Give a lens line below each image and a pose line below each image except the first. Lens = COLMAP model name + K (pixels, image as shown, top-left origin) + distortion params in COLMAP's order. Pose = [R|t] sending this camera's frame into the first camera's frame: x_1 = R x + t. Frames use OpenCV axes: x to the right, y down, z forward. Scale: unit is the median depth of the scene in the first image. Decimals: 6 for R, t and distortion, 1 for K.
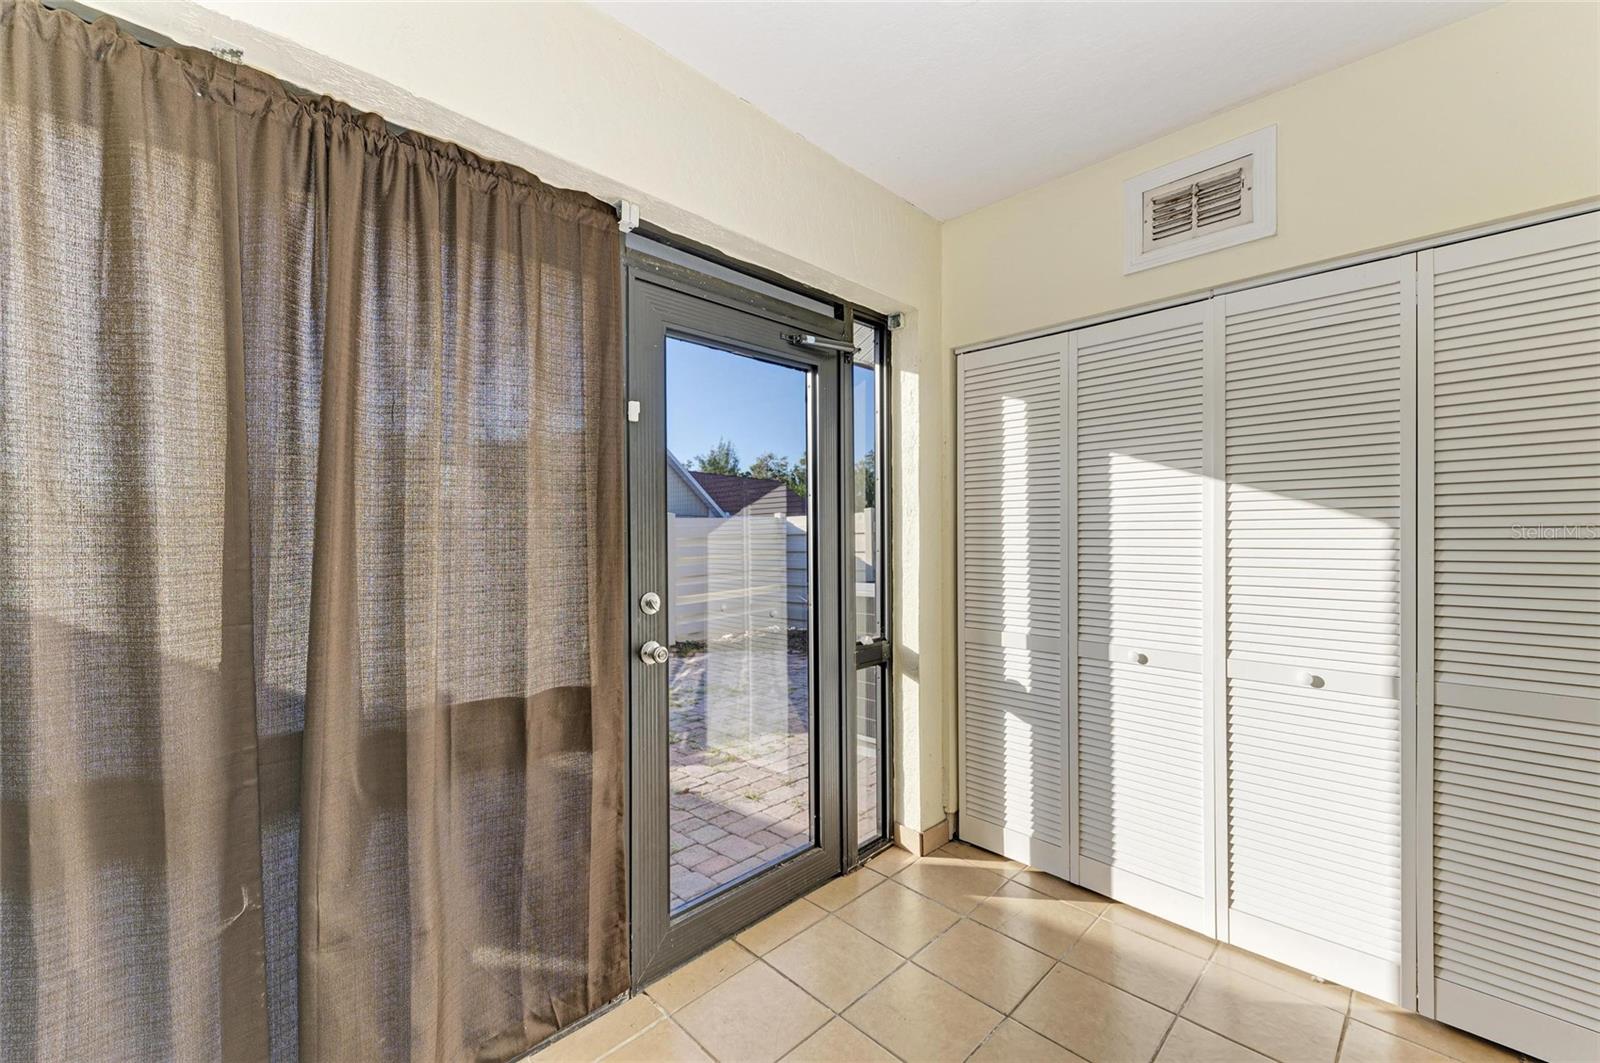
lens RADIAL K [[648.1, 0, 801.6], [0, 648.1, 527.8], [0, 0, 1]] dist [-0.001390, -0.000183]
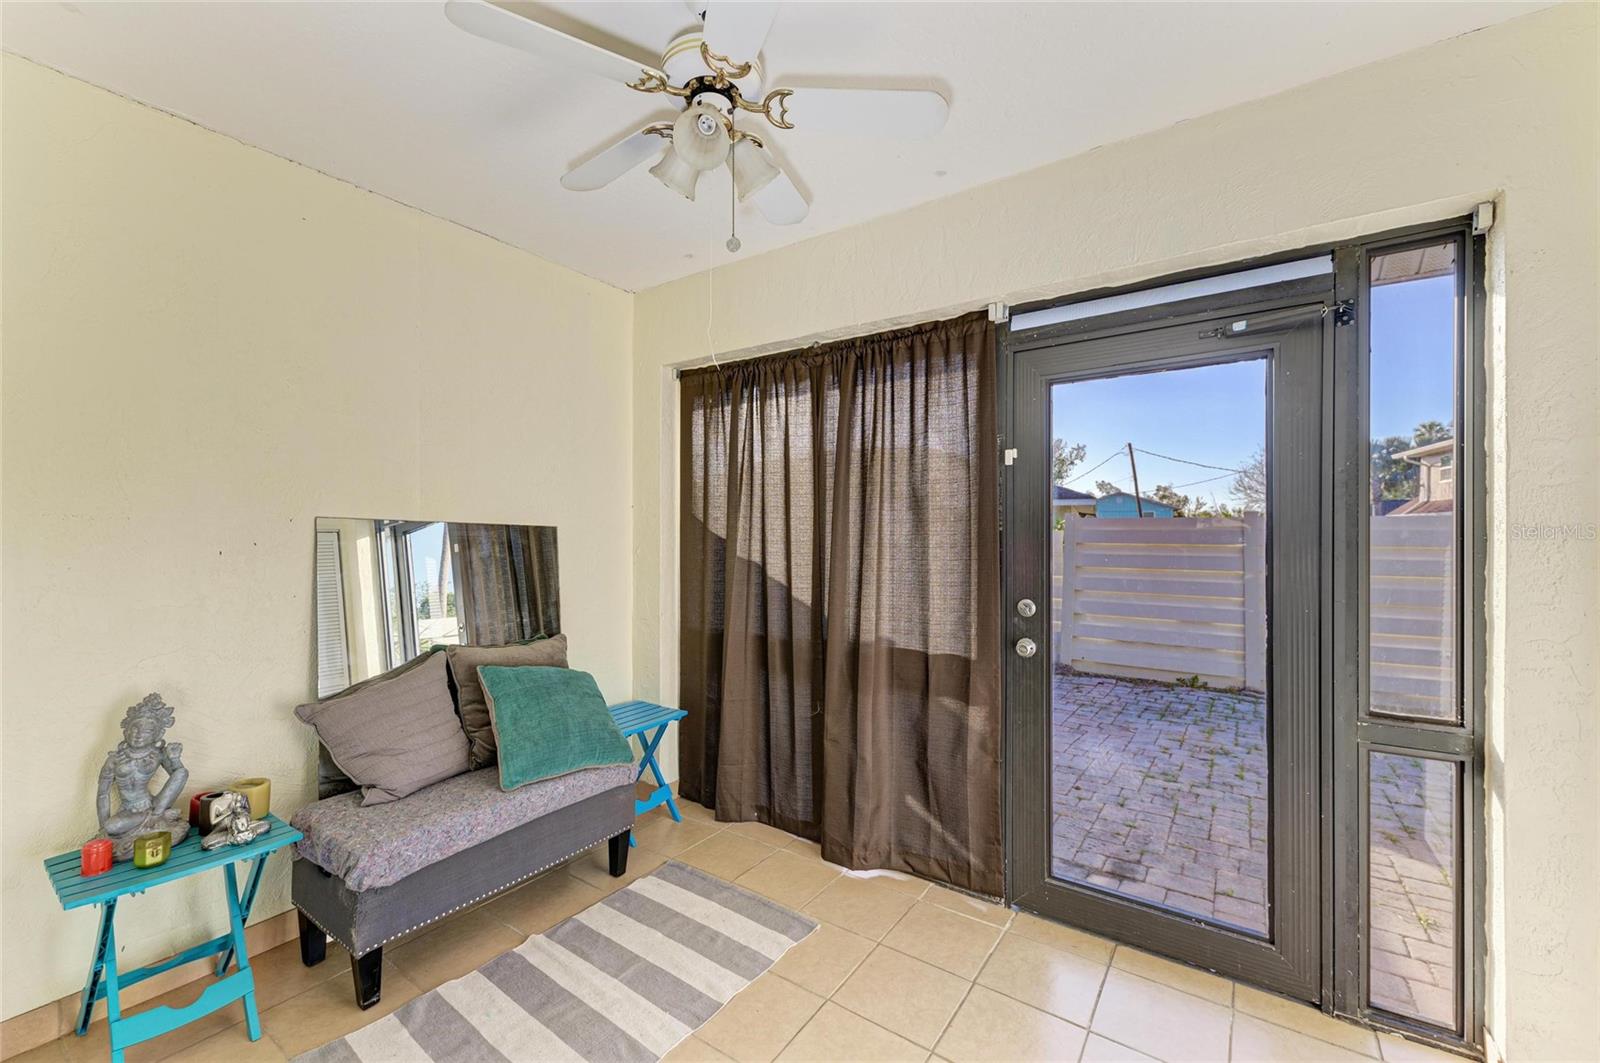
lens RADIAL K [[648.1, 0, 799.8], [0, 648.1, 537.7], [0, 0, 1]] dist [-0.001390, -0.000183]
pose [[0.169186, 0.001254, -0.985583, 1.015780], [0.002430, 0.999996, 0.001690, -0.023911], [0.985581, -0.002681, 0.169182, 0.399161]]
